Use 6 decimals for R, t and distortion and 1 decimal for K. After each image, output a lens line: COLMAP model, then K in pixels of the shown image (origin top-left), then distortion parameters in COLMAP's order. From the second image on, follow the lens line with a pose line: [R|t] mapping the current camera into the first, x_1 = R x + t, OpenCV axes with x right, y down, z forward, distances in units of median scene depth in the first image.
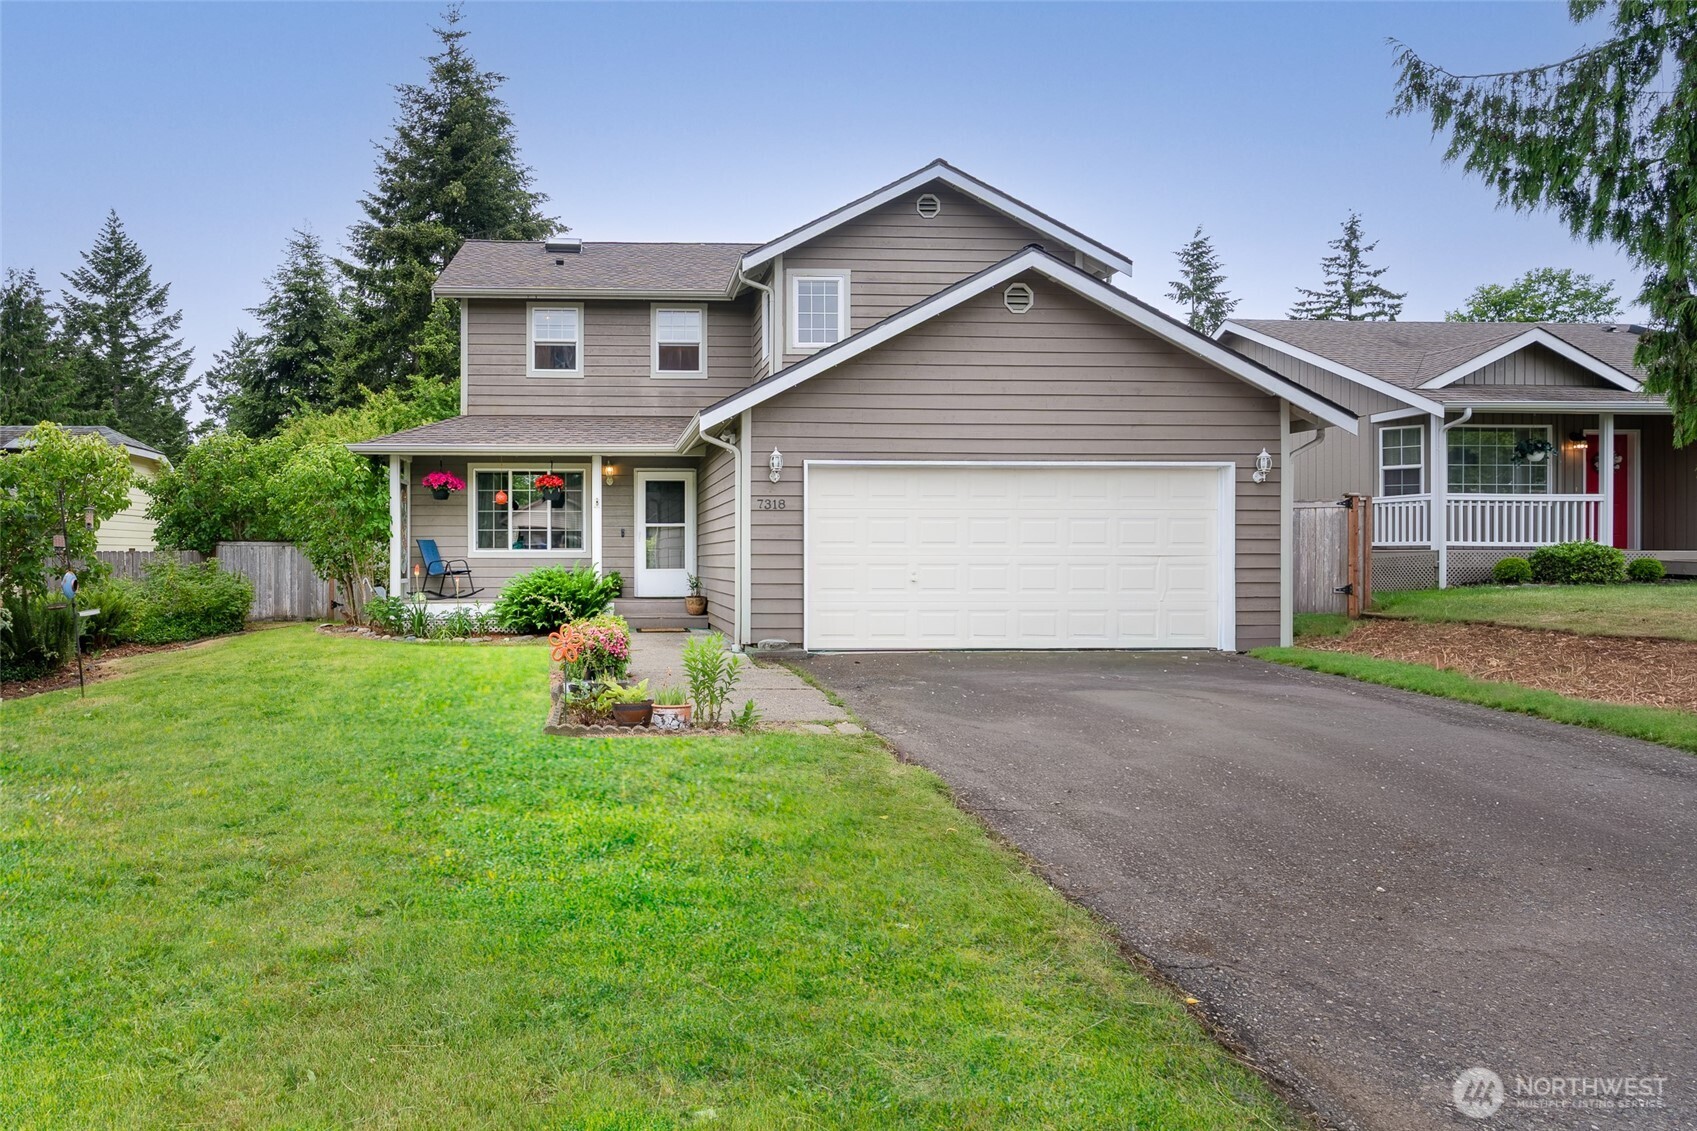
lens RADIAL K [[761.2, 0, 848.5], [0, 761.2, 565.5], [0, 0, 1]] dist [0.008105, -0.000549]
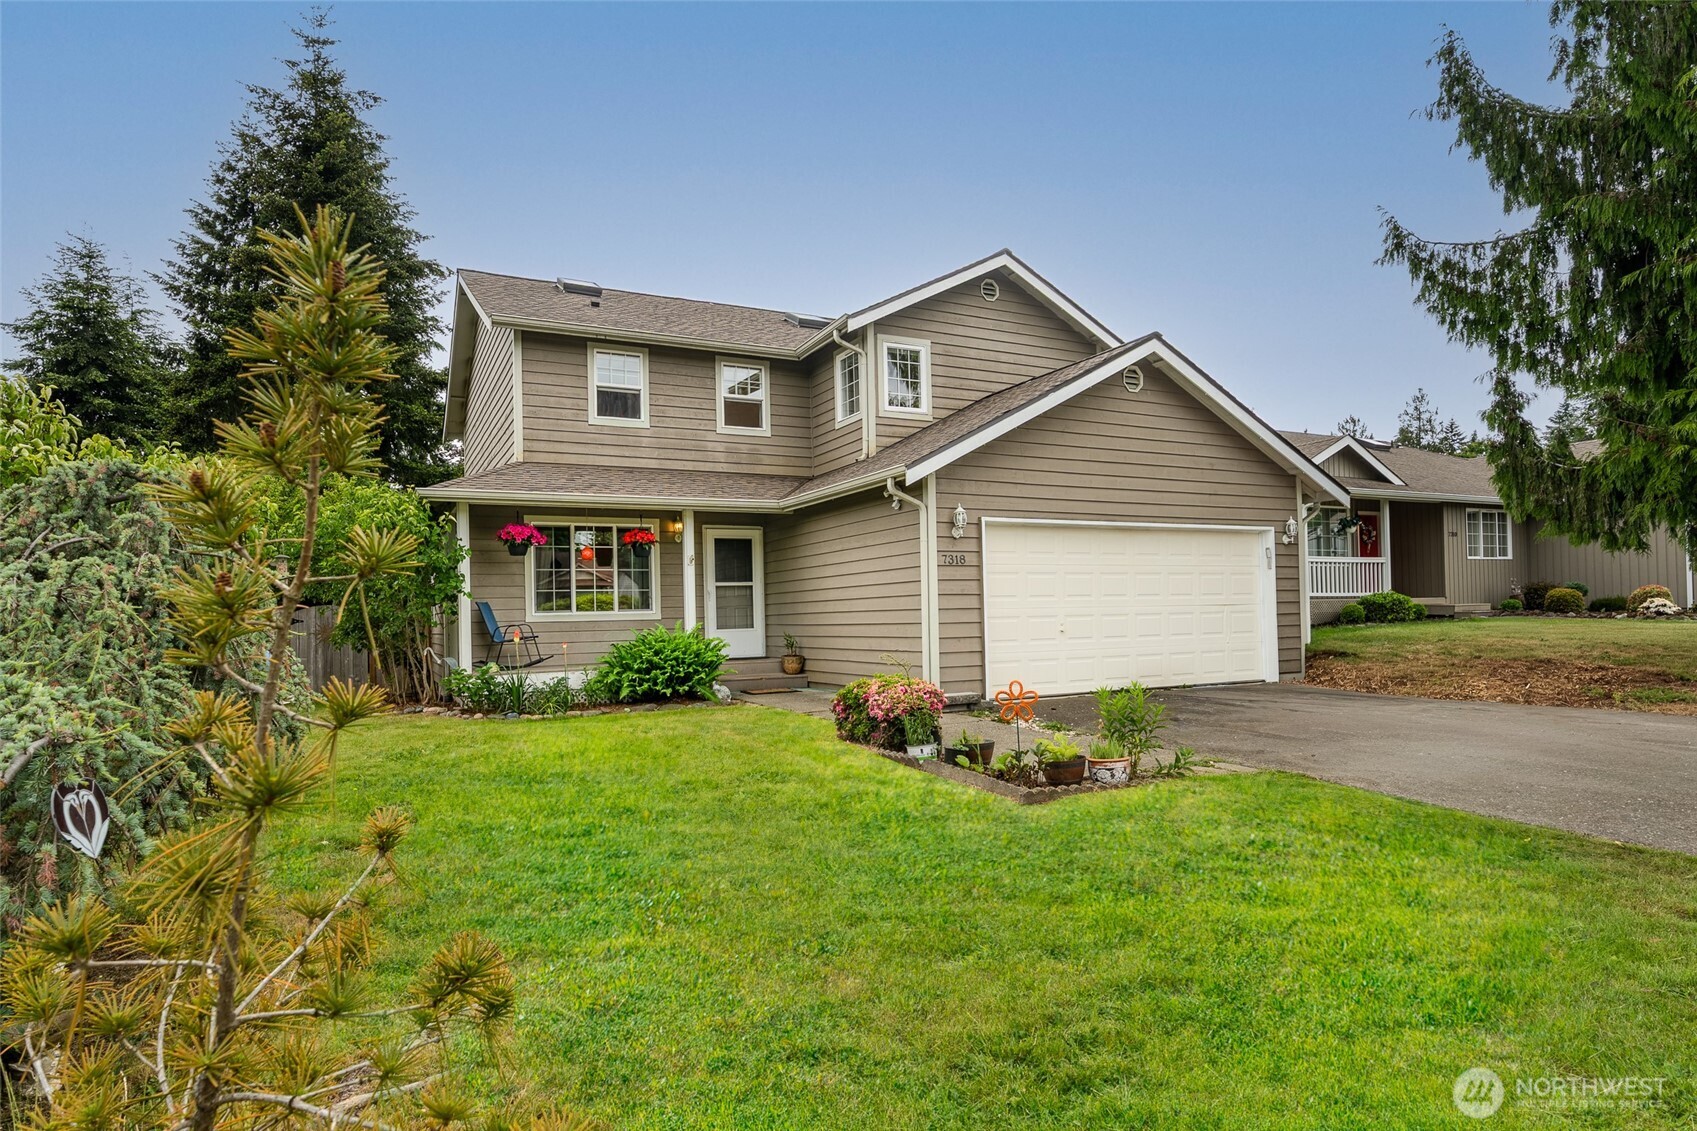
lens RADIAL K [[686.2, 0, 847.6], [0, 686.2, 619.8], [0, 0, 1]] dist [-0.000331, 0.000524]
pose [[0.952998, -0.022897, 0.302110, -0.381465], [0.025615, 0.999659, -0.005040, 0.000937], [-0.301891, 0.012542, 0.953260, 0.123175]]
